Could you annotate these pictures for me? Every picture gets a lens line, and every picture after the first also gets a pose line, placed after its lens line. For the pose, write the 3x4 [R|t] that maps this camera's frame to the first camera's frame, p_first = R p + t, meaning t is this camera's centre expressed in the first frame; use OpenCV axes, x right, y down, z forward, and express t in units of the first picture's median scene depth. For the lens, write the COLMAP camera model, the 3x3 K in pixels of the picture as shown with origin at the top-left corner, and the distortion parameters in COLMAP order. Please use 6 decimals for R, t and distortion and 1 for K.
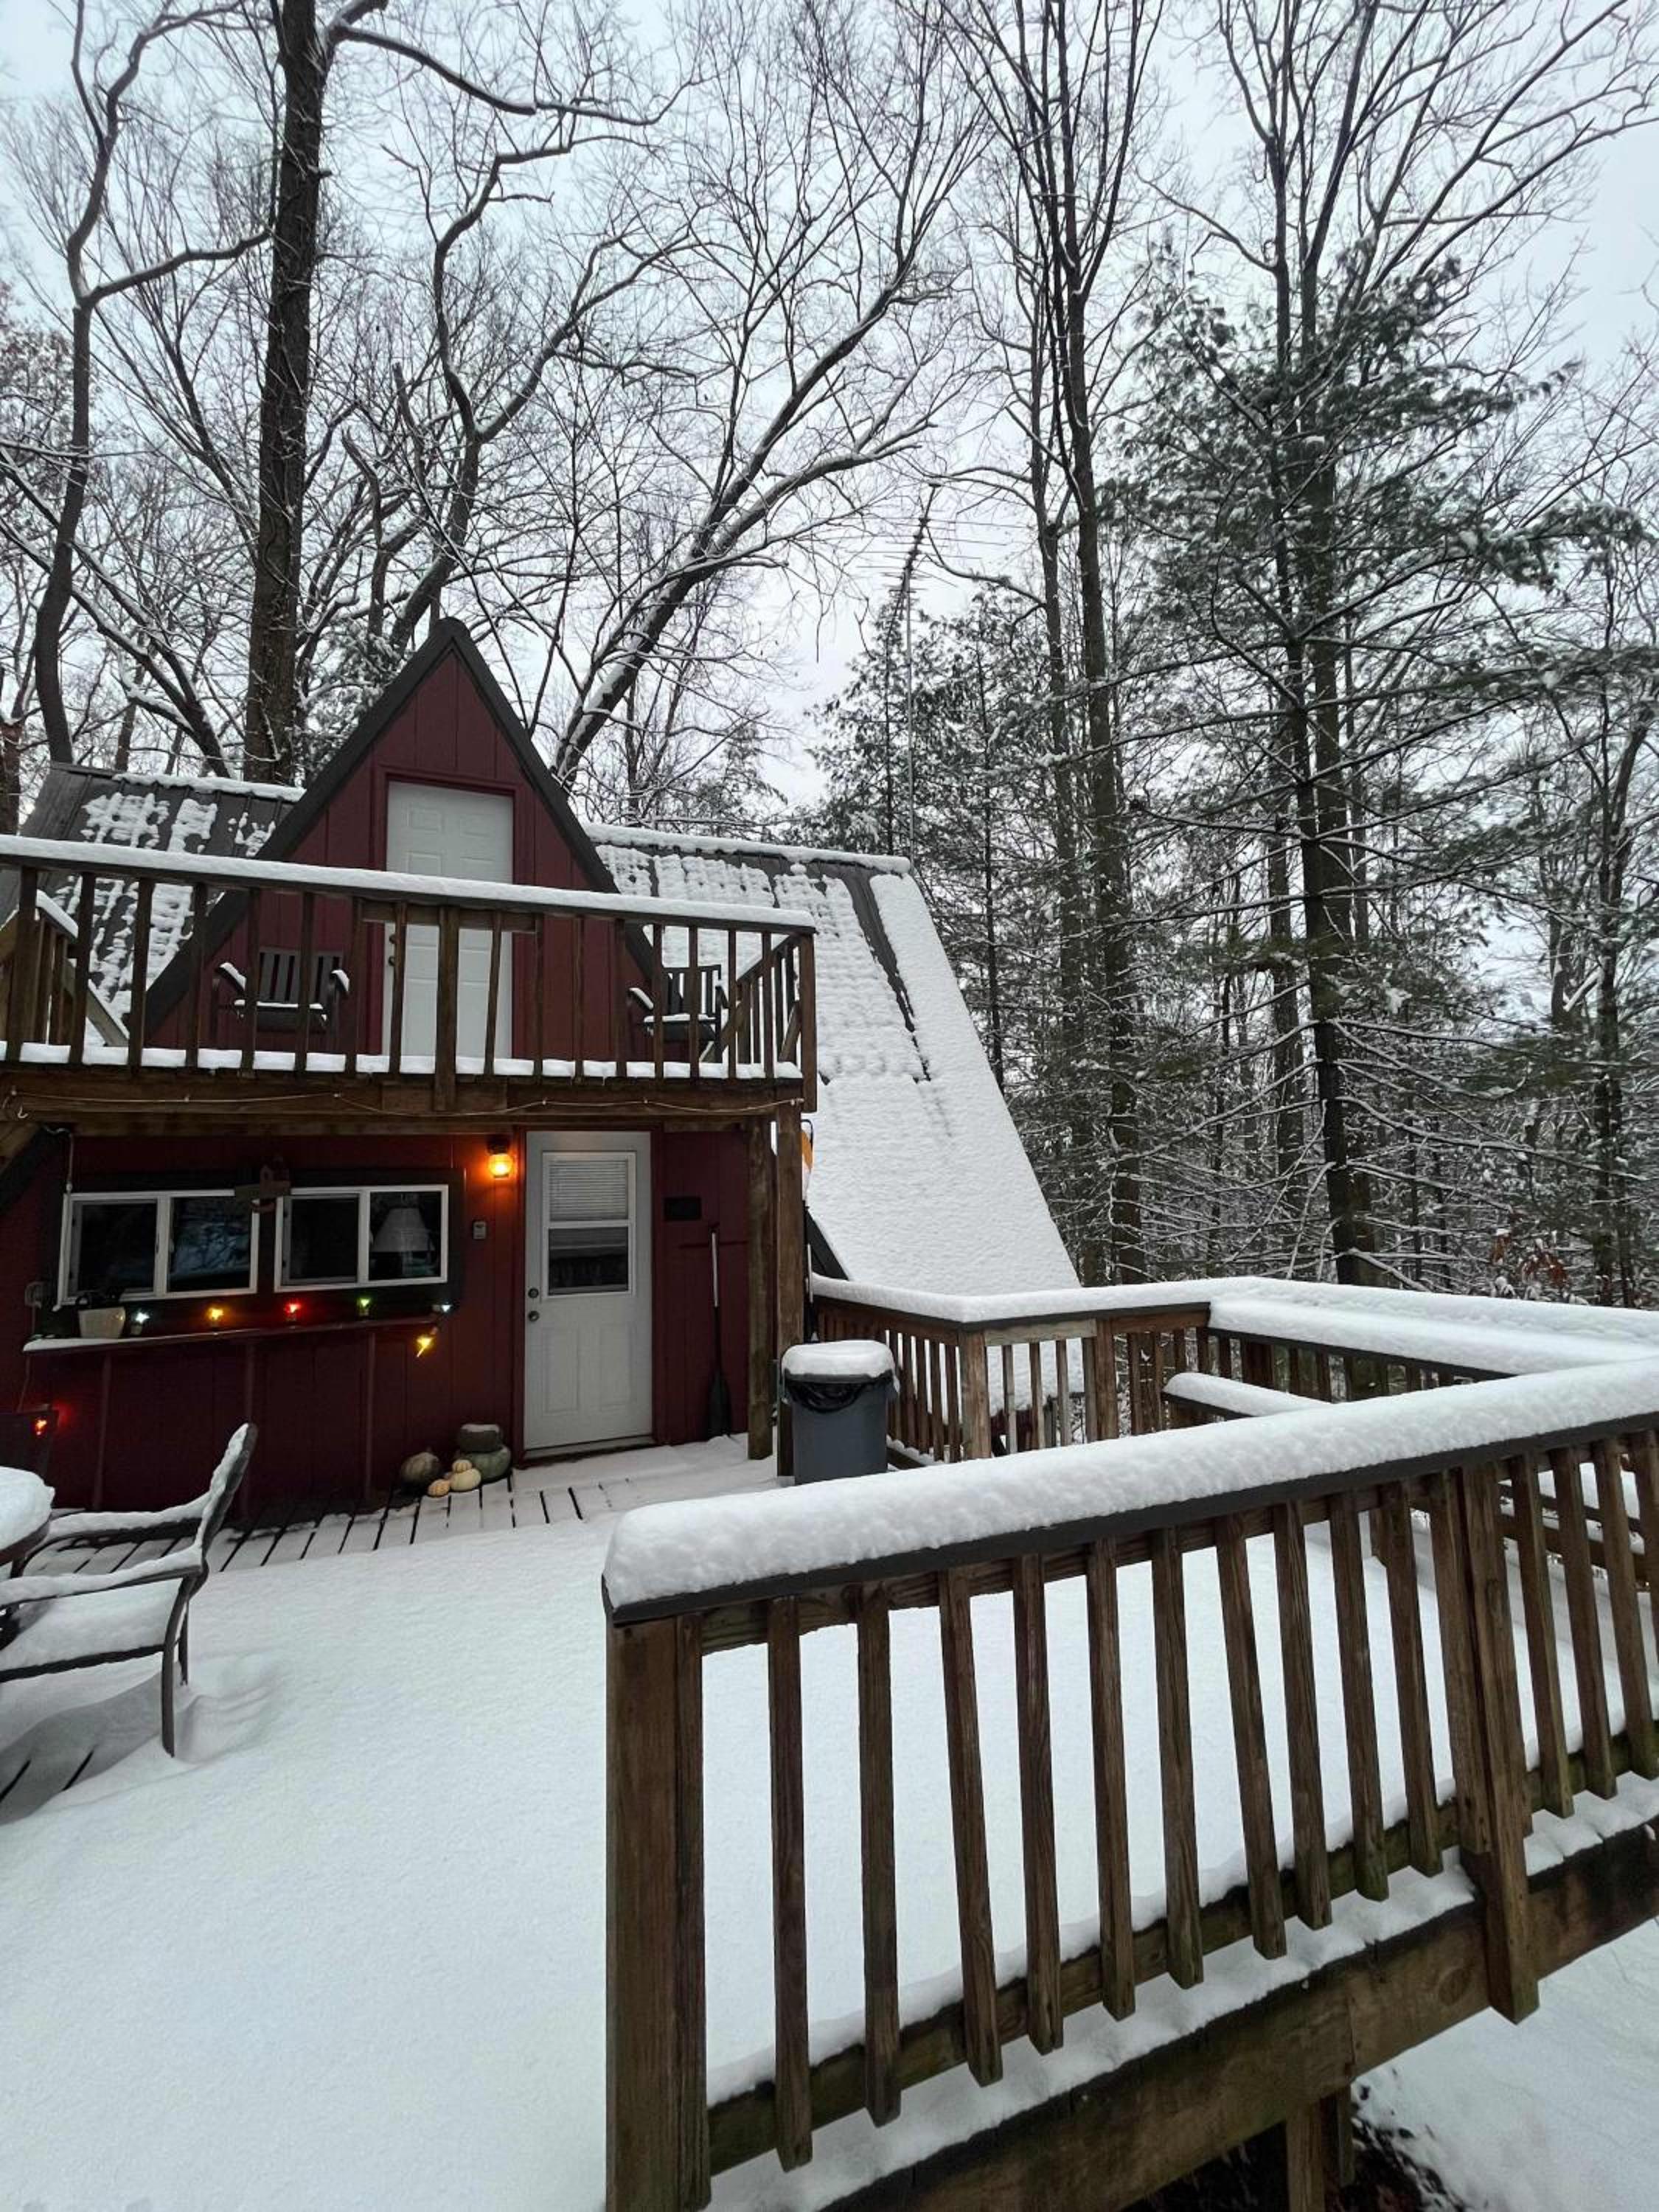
lens RADIAL K [[898.2, 0, 829.5], [0, 898.2, 1106.0], [0, 0, 1]] dist [-0.000908, -0.000055]
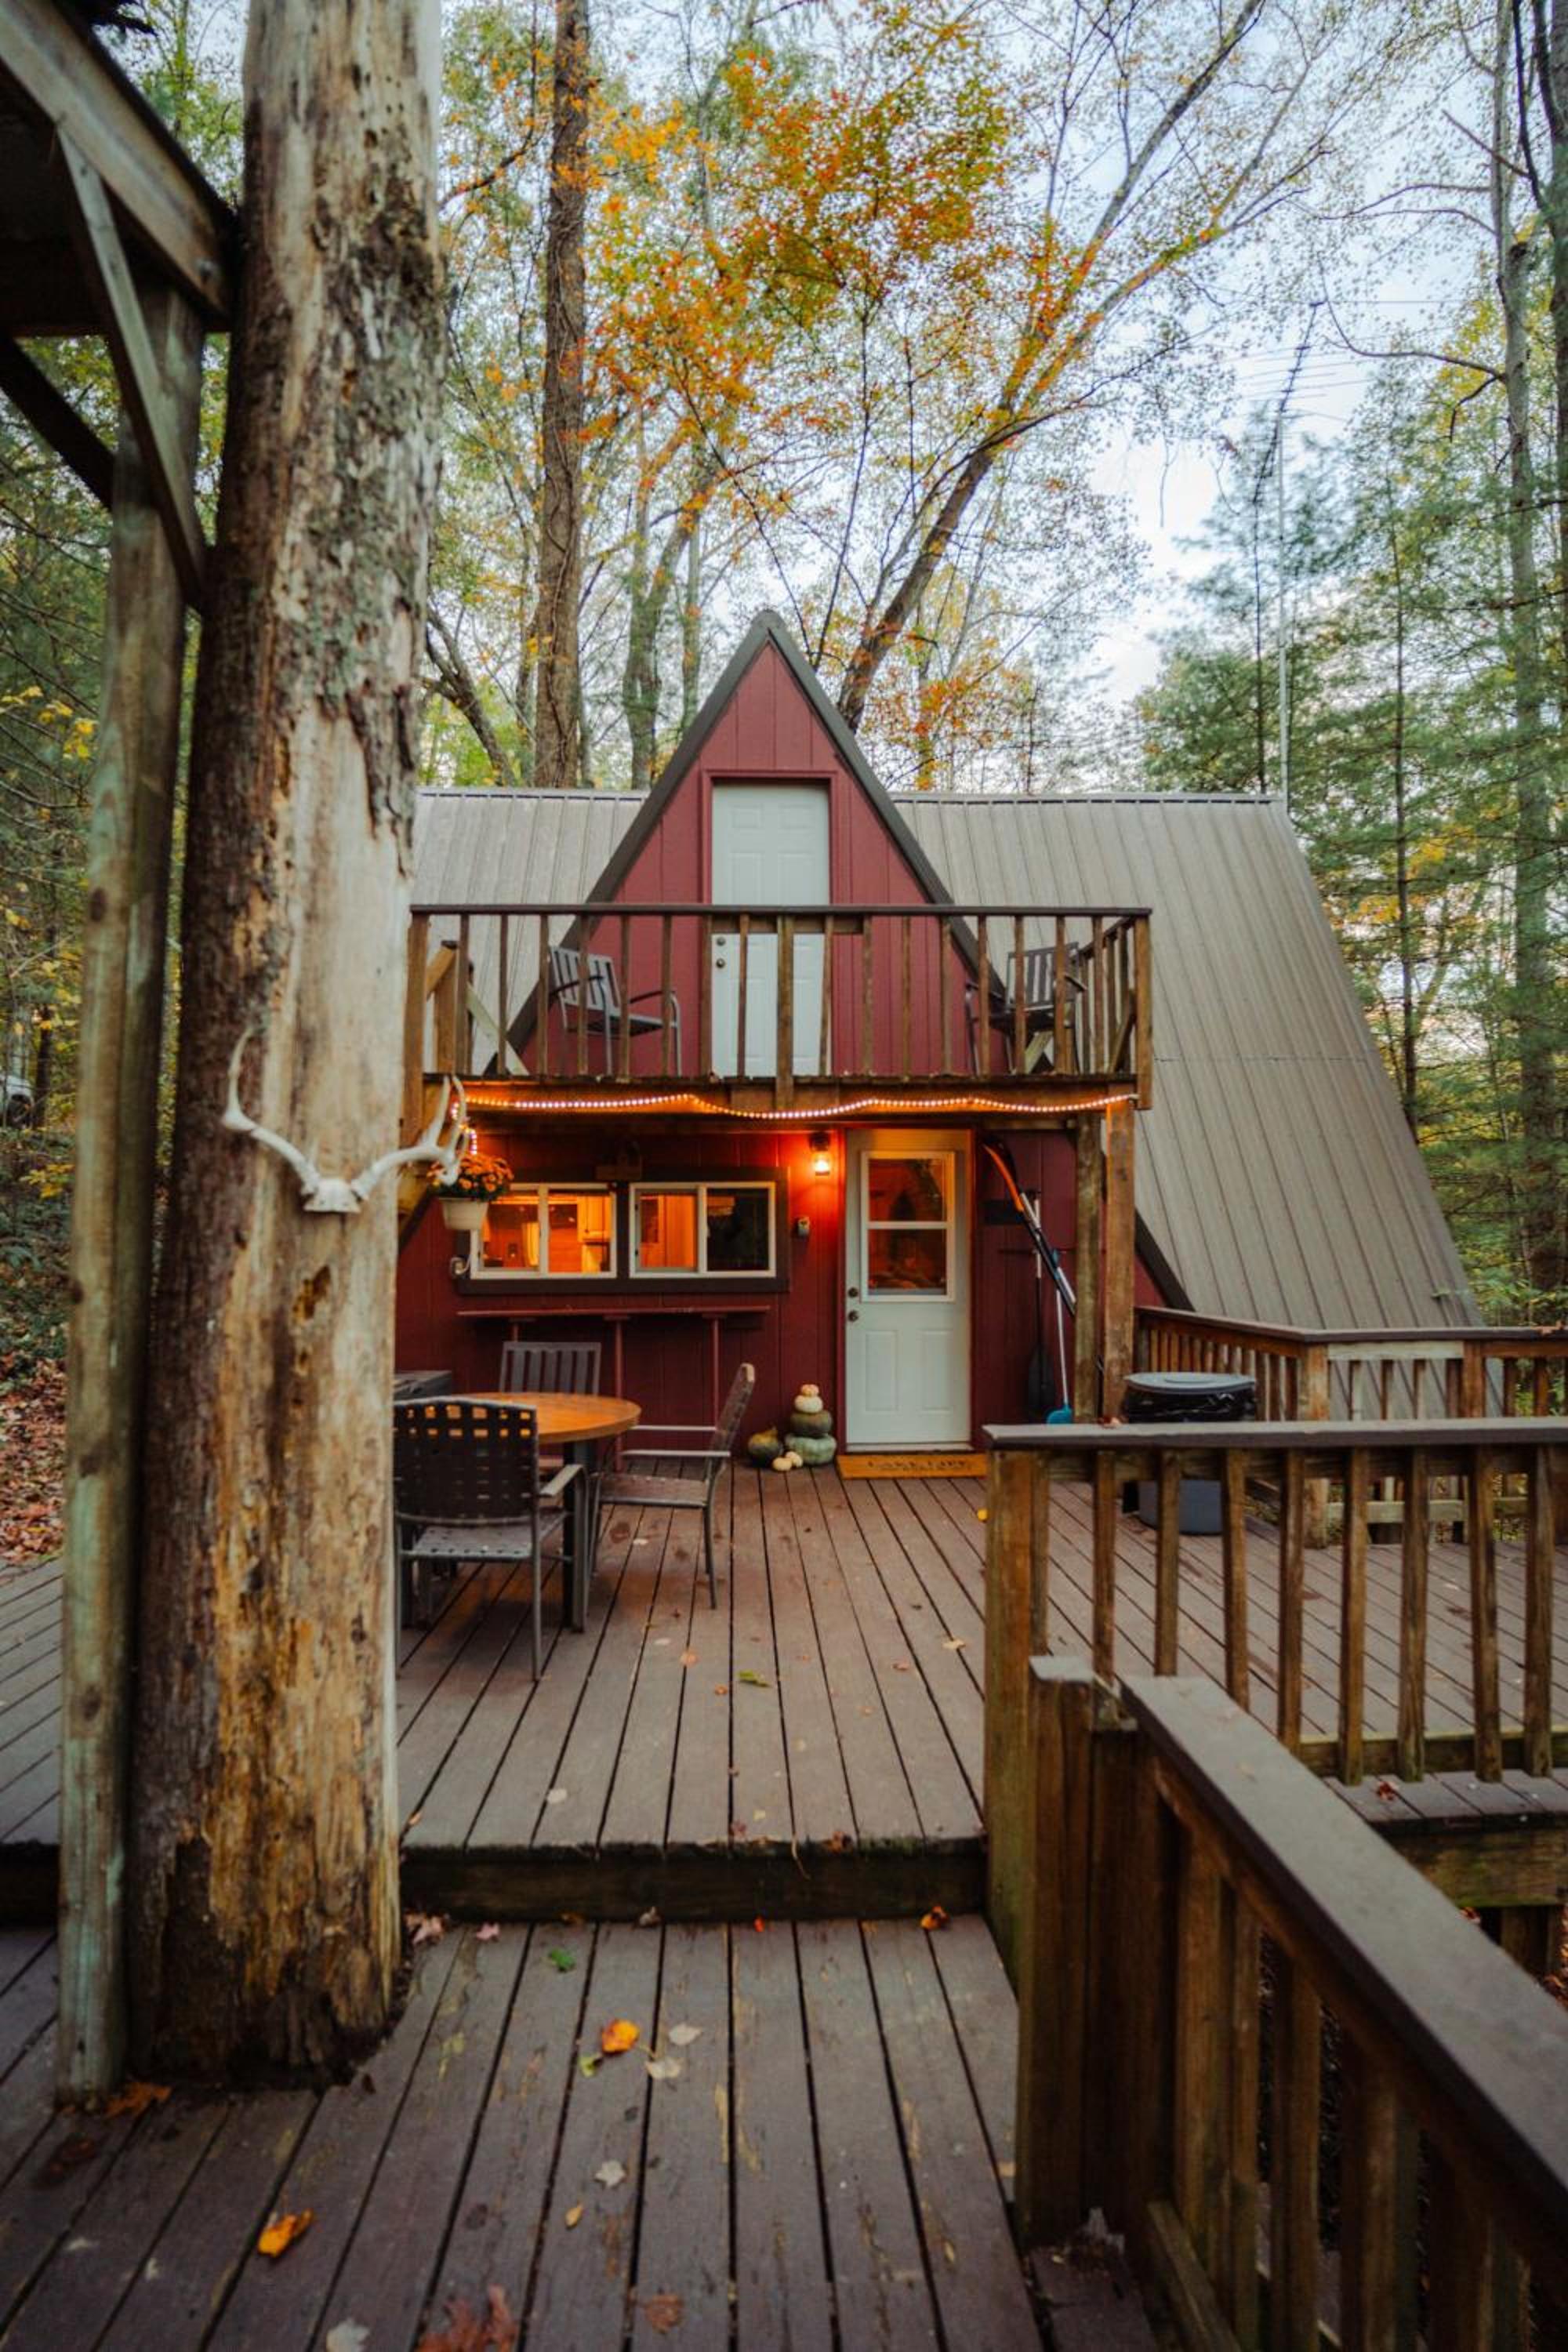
lens RADIAL K [[1150.0, 0, 784.0], [0, 1150.0, 1176.0], [0, 0, 1]] dist [-0.080133, 0.033236]
pose [[0.944050, 0.013201, -0.329537, 0.012351], [0.009640, 0.997667, 0.067583, -0.005929], [0.329660, -0.066978, 0.941721, -0.181839]]
